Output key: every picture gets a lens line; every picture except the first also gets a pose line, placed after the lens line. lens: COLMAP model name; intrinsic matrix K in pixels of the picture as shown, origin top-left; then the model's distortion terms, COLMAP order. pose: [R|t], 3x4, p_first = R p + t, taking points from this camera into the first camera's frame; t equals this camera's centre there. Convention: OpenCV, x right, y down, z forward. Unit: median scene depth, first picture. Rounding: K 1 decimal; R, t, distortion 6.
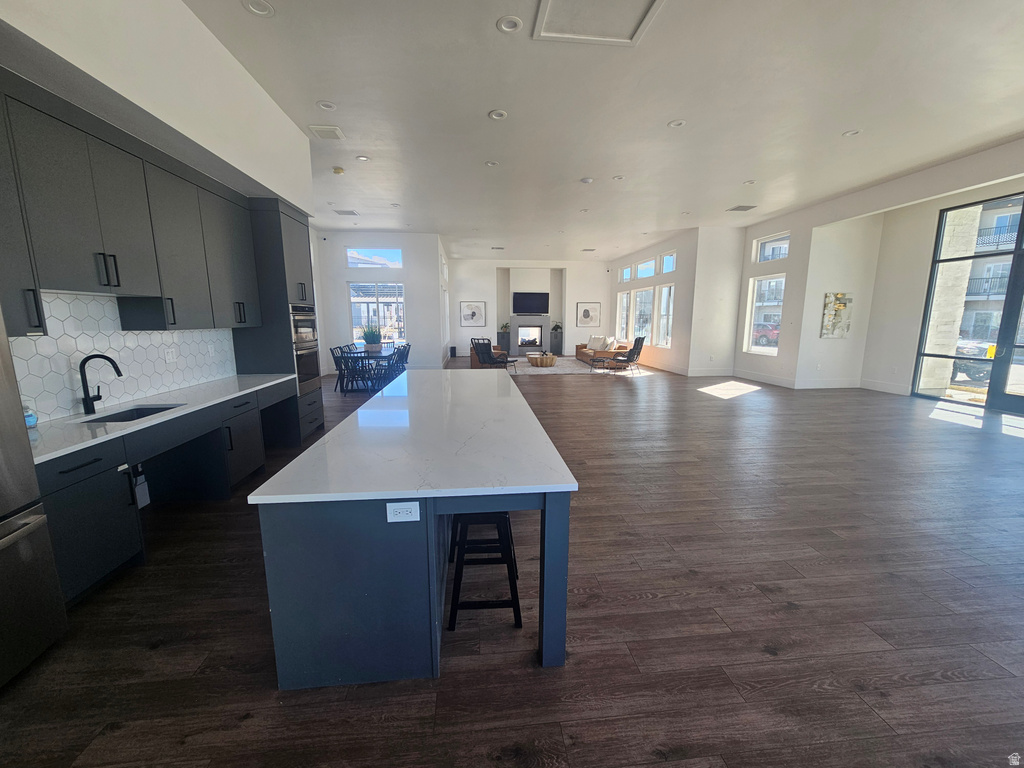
lens RADIAL K [[417.4, 0, 521.3], [0, 417.4, 392.5], [0, 0, 1]] dist [-0.003610, 0.000073]
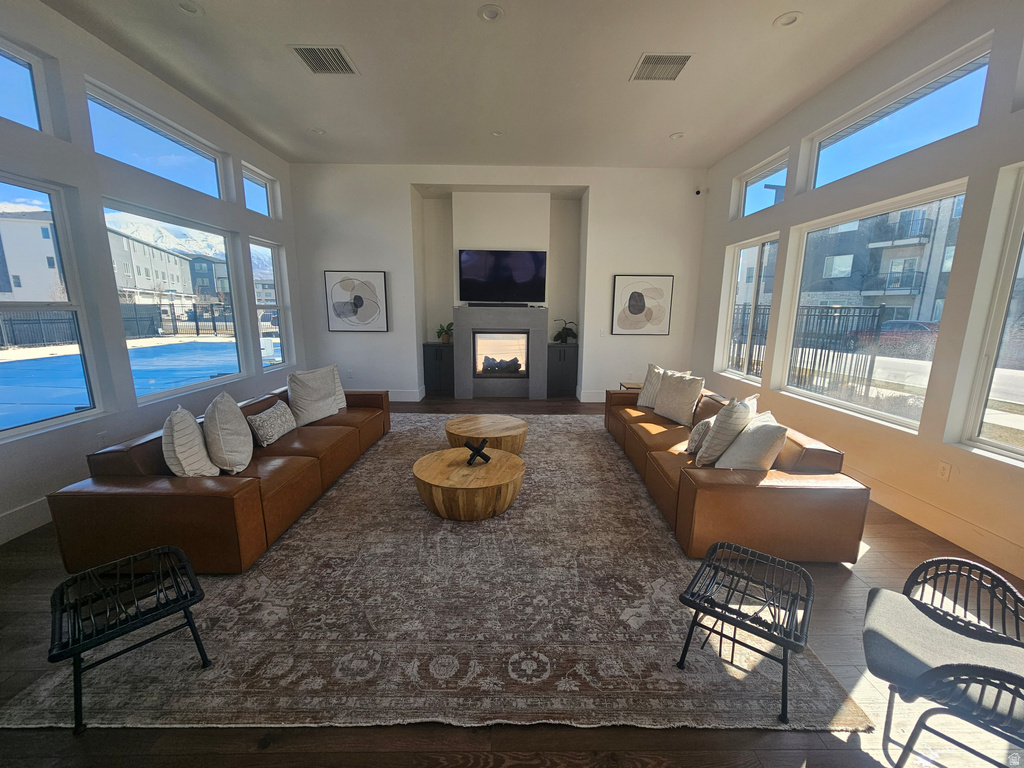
lens RADIAL K [[417.4, 0, 518.1], [0, 417.4, 392.9], [0, 0, 1]] dist [-0.003610, 0.000073]
pose [[0.996676, 0.024589, -0.077666, 0.267357], [-0.022873, 0.999476, 0.022909, -0.387176], [0.078189, -0.021056, 0.996716, 2.098044]]
